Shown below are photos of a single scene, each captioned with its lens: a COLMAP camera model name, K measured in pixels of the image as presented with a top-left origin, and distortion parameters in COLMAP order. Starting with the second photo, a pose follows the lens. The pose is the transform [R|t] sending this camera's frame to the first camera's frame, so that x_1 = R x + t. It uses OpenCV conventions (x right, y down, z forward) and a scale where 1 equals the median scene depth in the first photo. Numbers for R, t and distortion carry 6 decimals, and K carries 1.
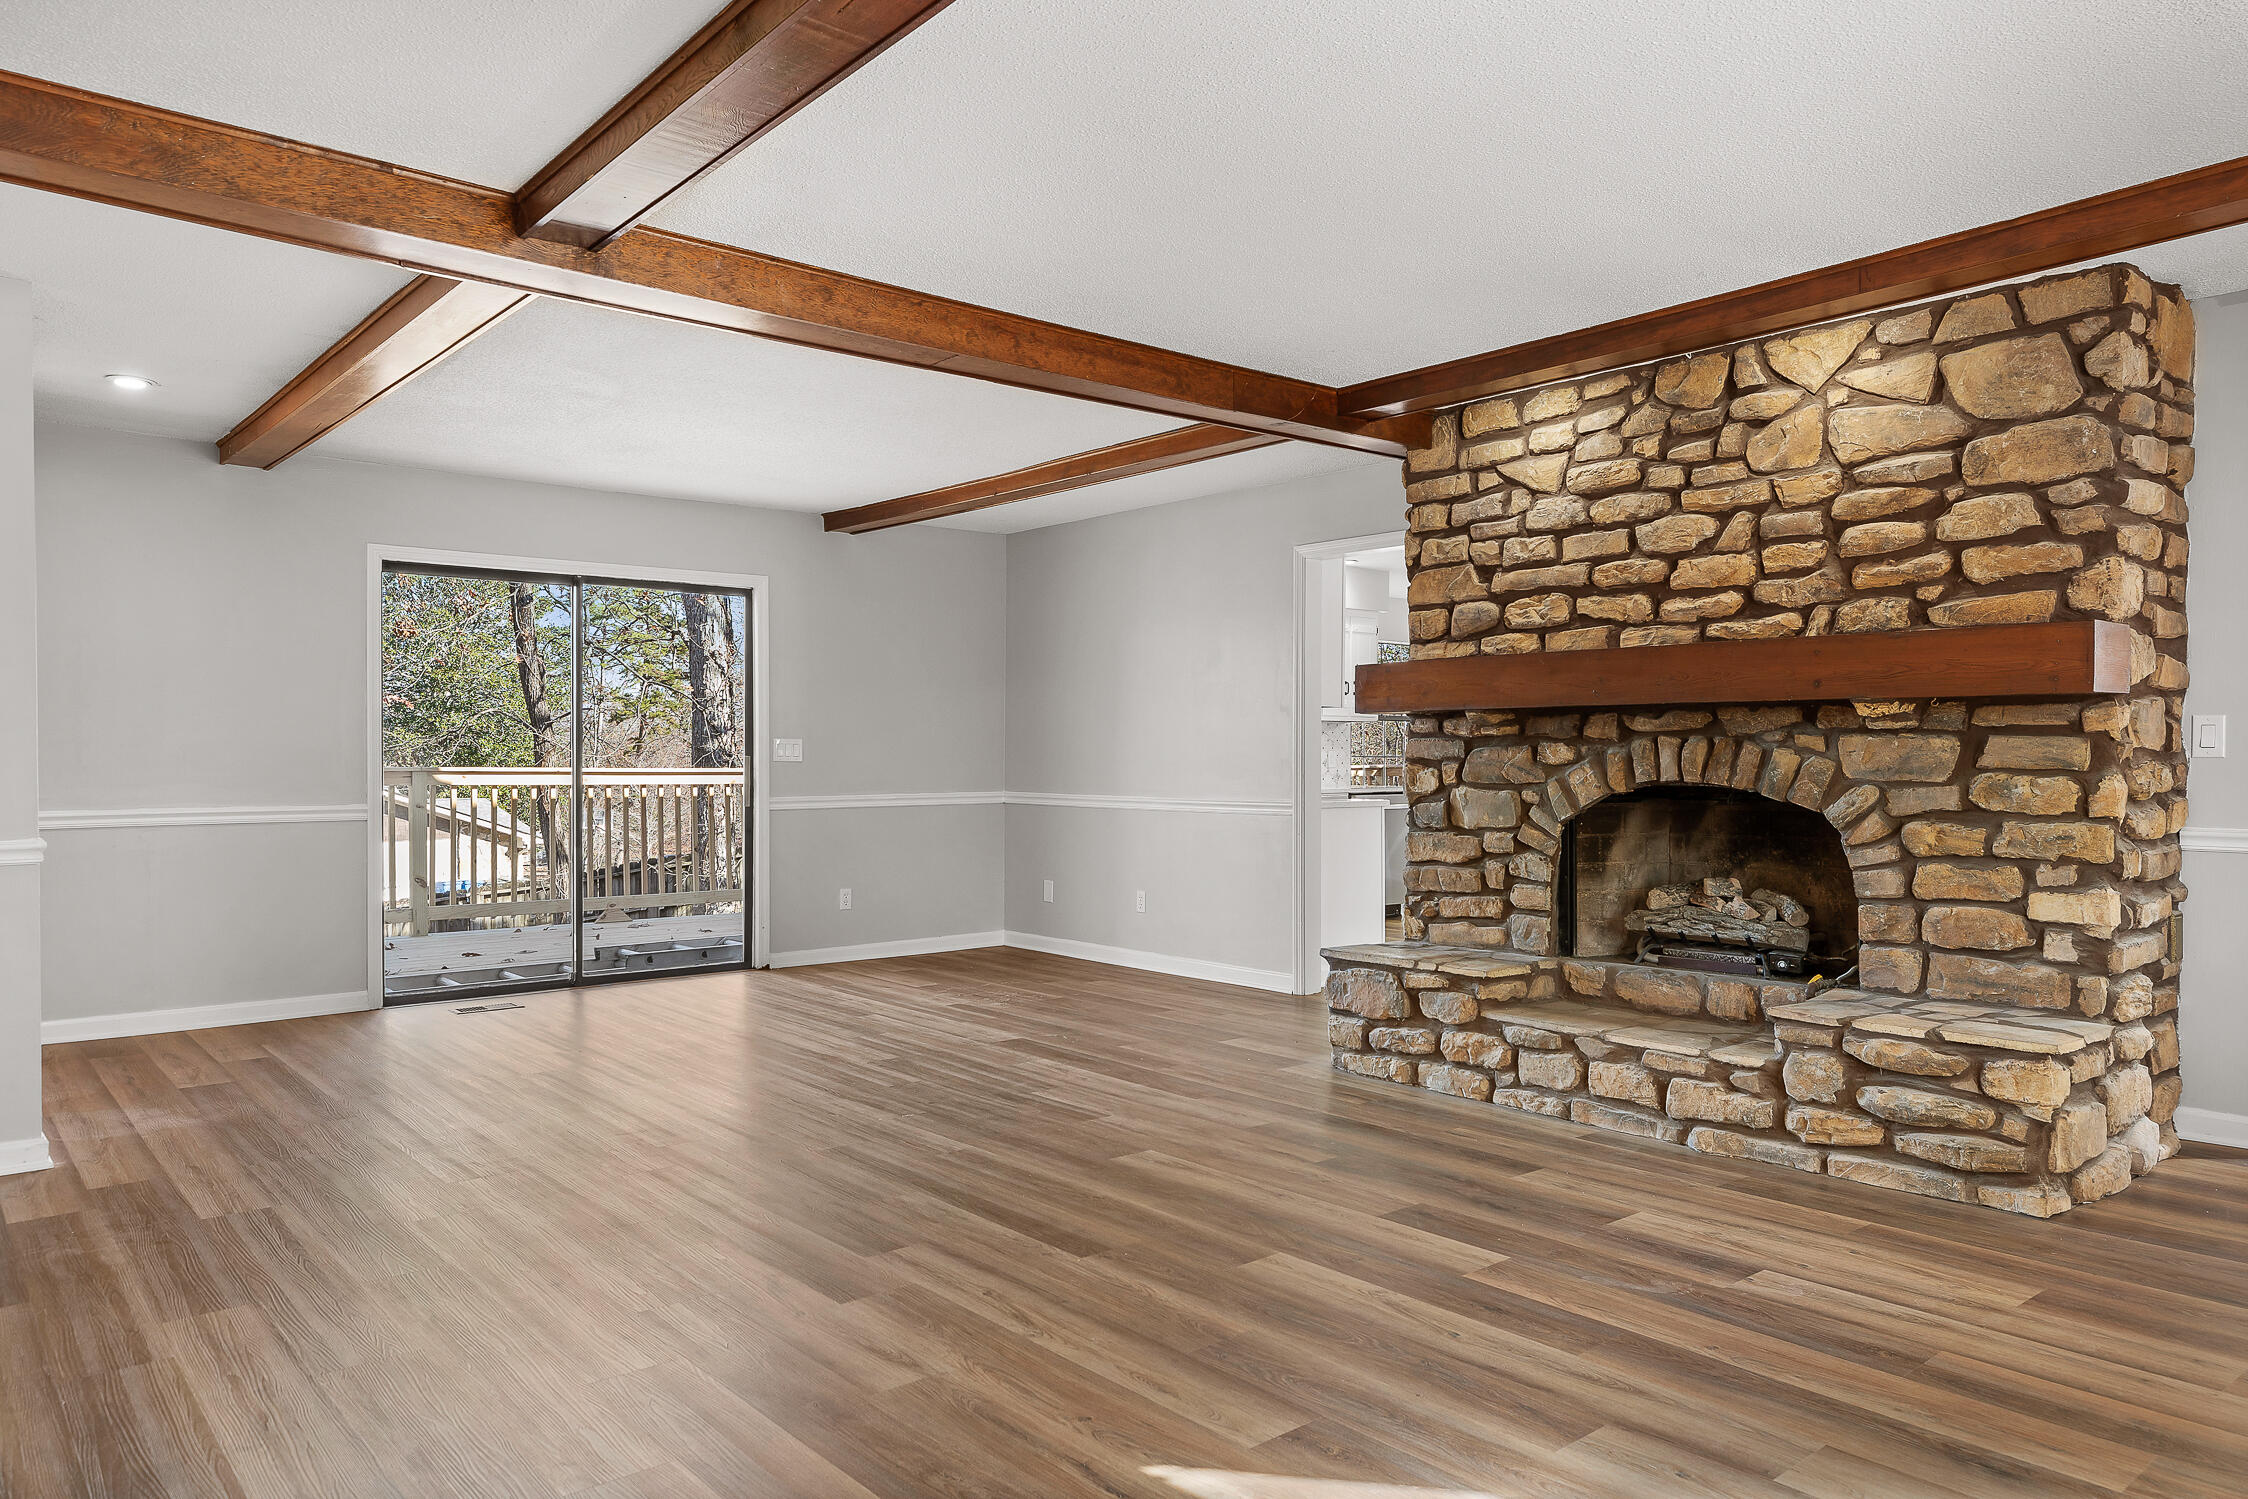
lens RADIAL K [[1483.6, 0, 1126.1], [0, 1483.6, 766.8], [0, 0, 1]] dist [0.011334, -0.000971]
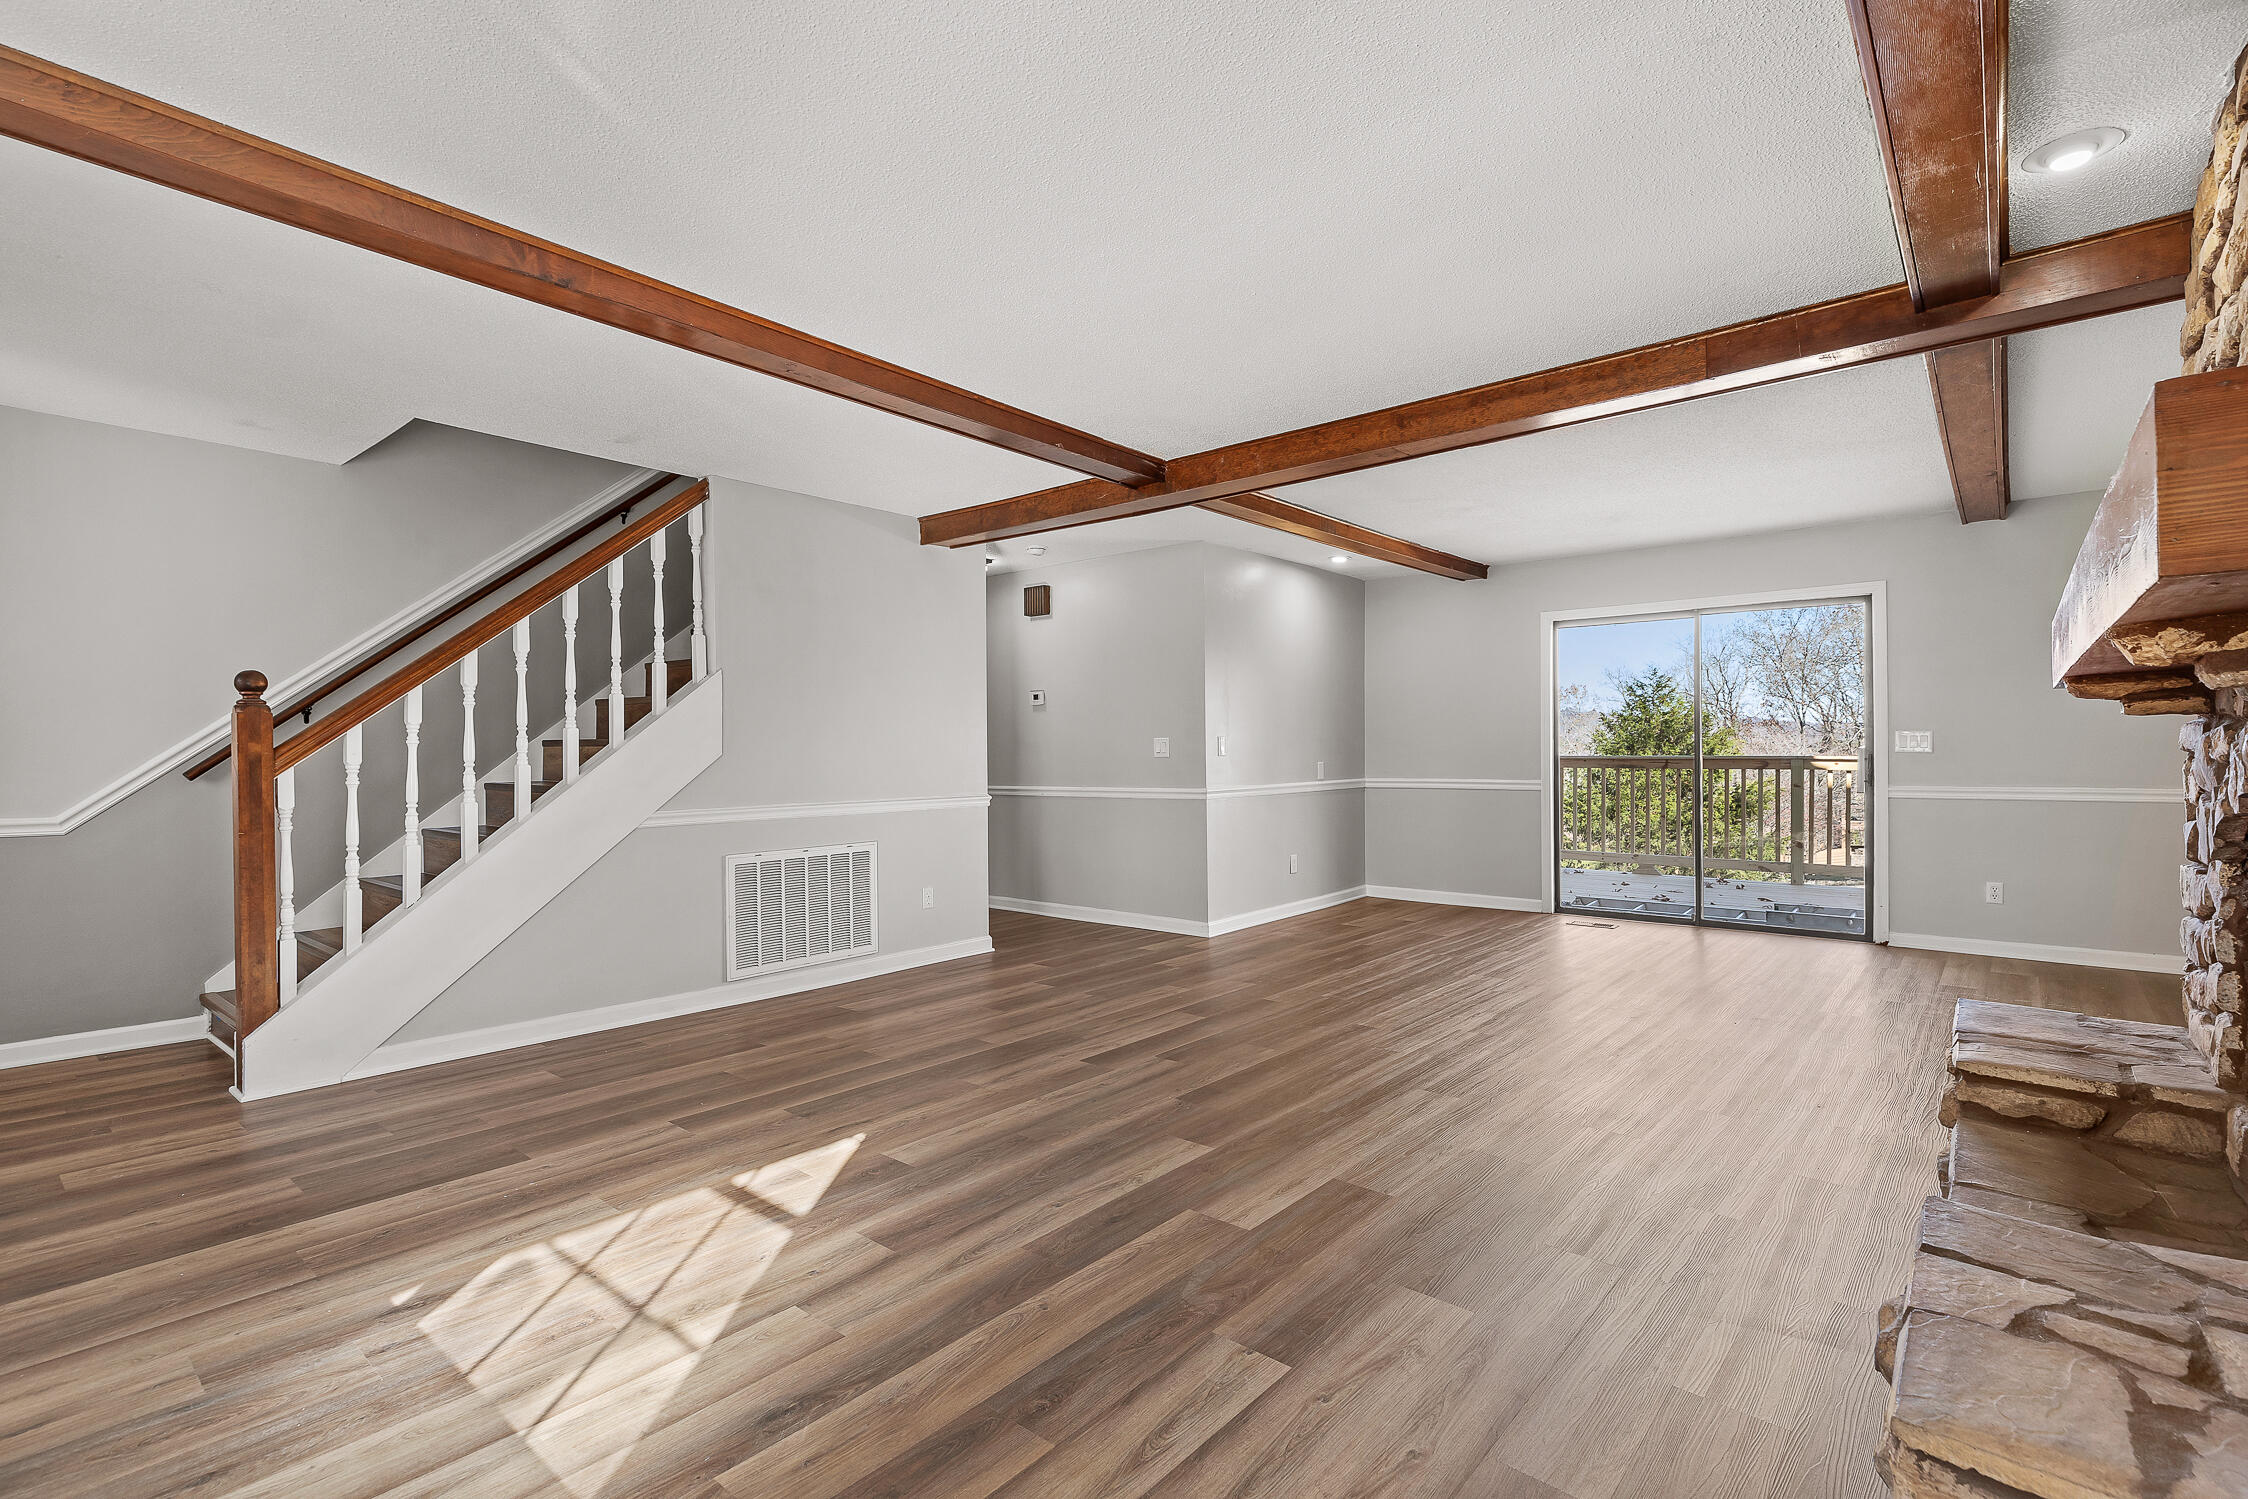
lens RADIAL K [[1026.7, 0, 1124.1], [0, 1026.7, 747.0], [0, 0, 1]] dist [0.004376, 0.001041]
pose [[0.162876, -0.003859, -0.986639, 0.718816], [-0.001930, 0.999989, -0.004230, -0.006824], [0.986645, 0.002593, 0.162866, 0.591203]]
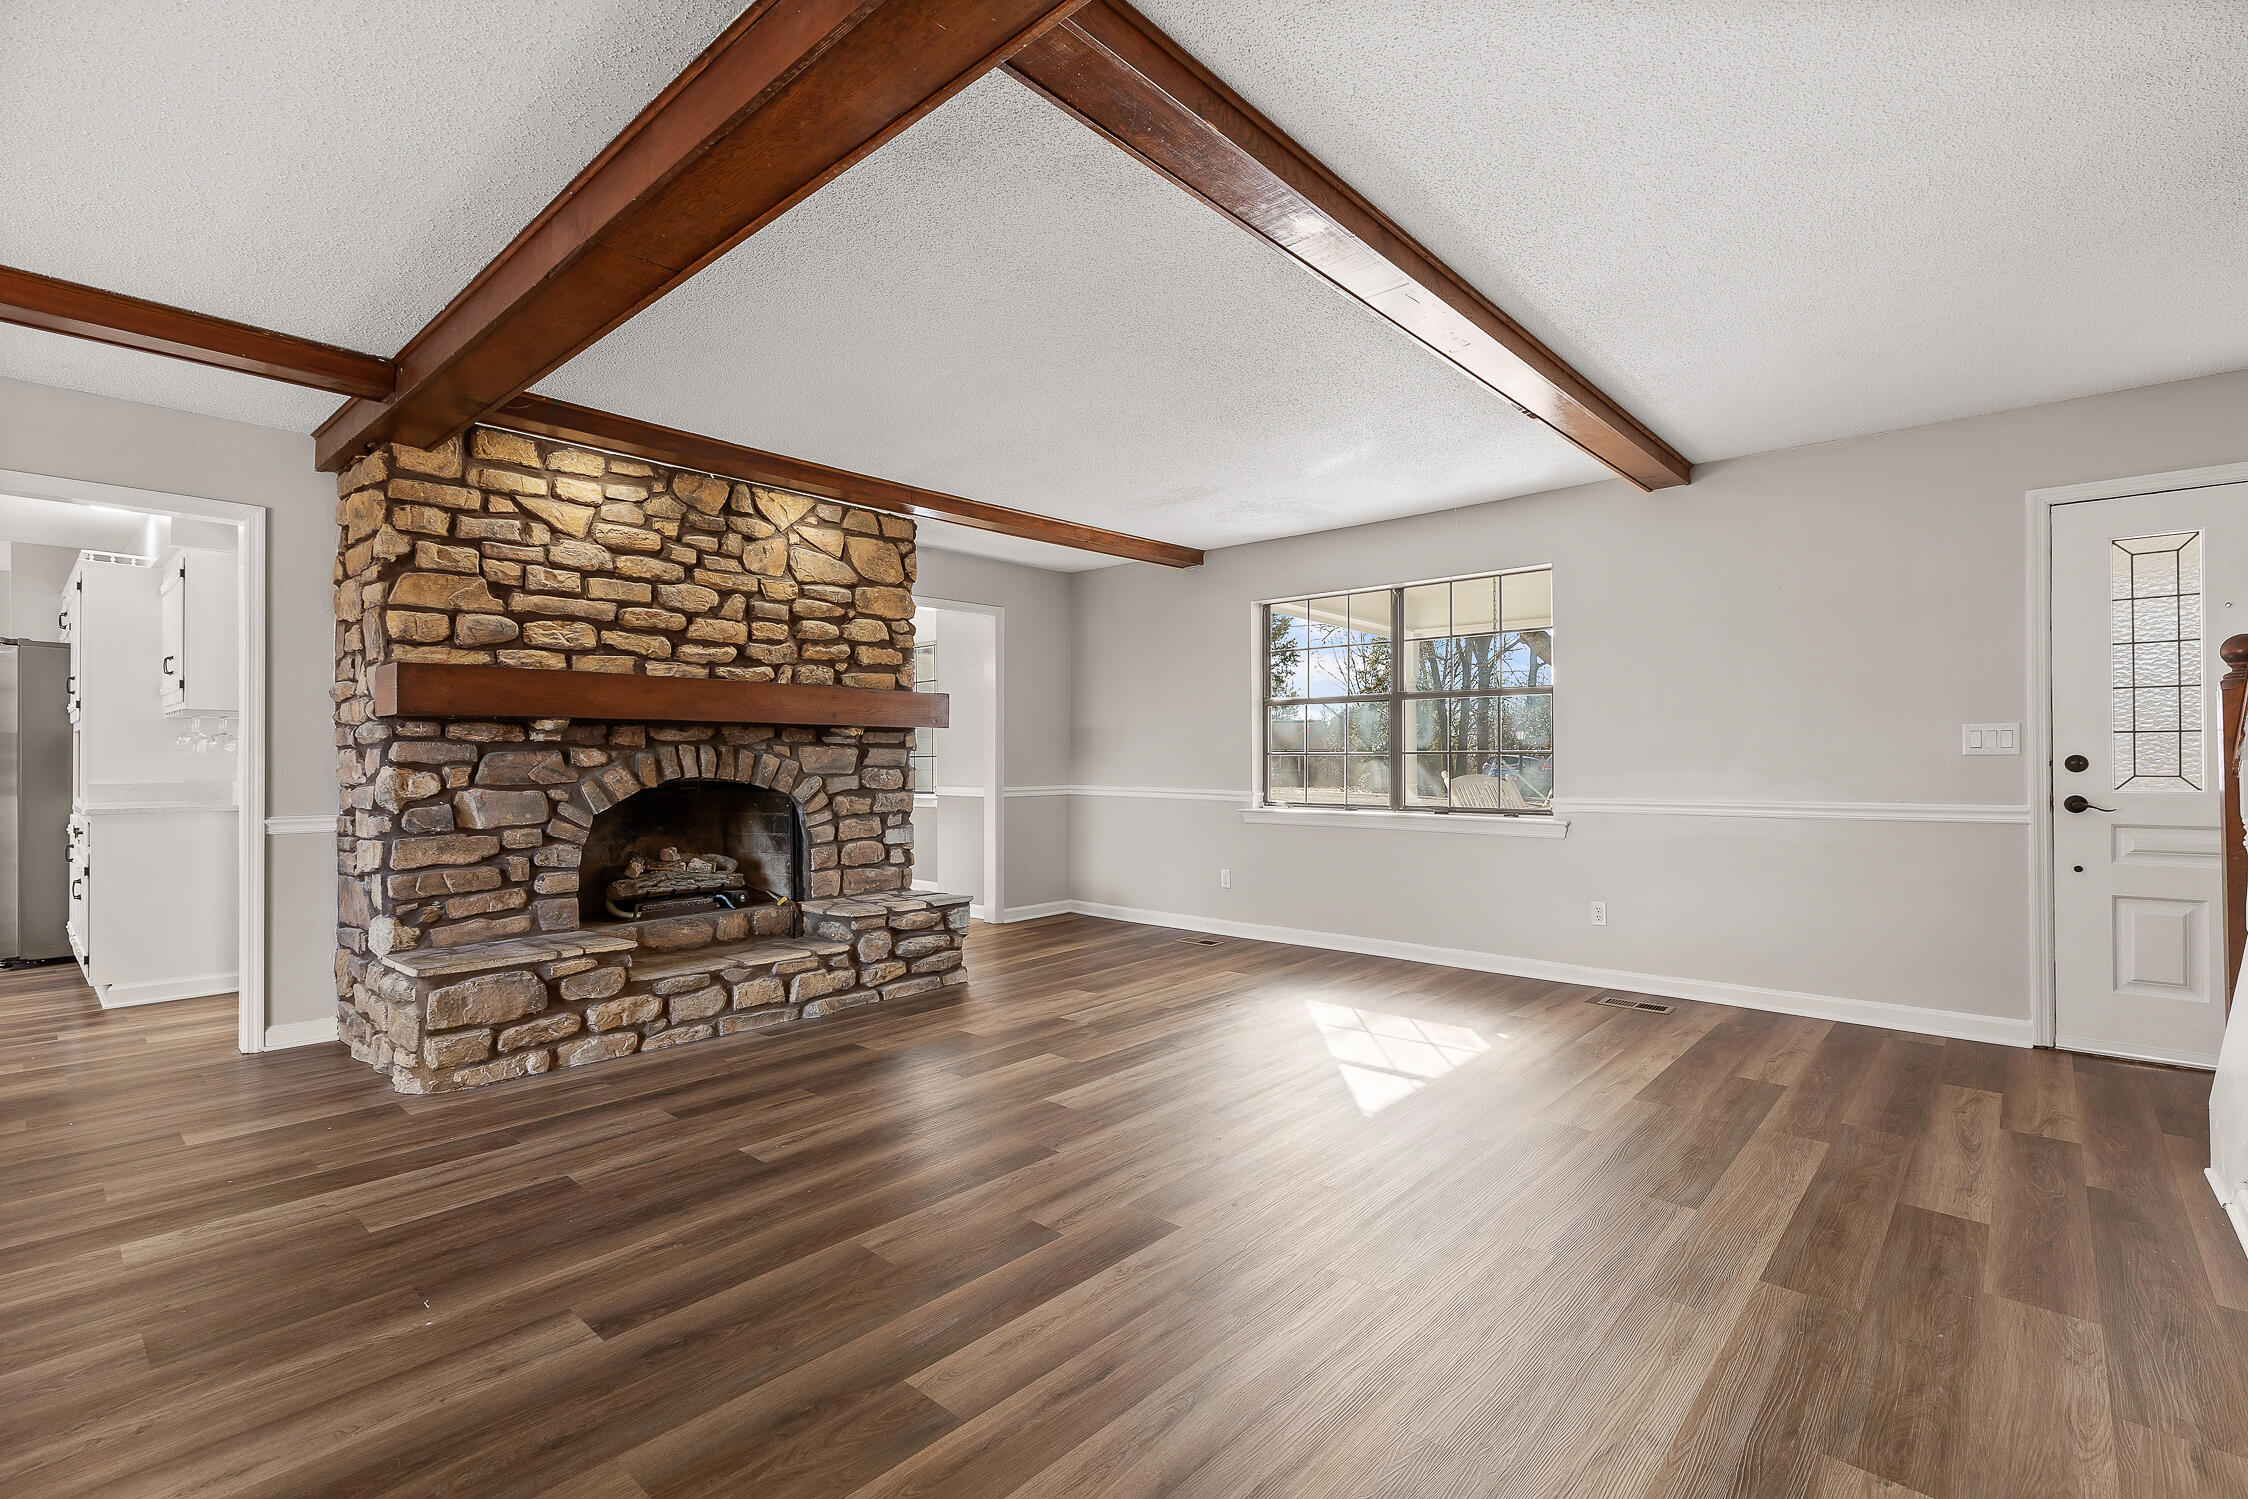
lens RADIAL K [[1026.7, 0, 1129.3], [0, 1026.7, 746.1], [0, 0, 1]] dist [0.004376, 0.001041]
pose [[-0.142830, 0.015563, 0.989625, -0.682822], [0.012487, 0.999825, -0.013921, -0.001329], [-0.989669, 0.010369, -0.142999, 0.799071]]
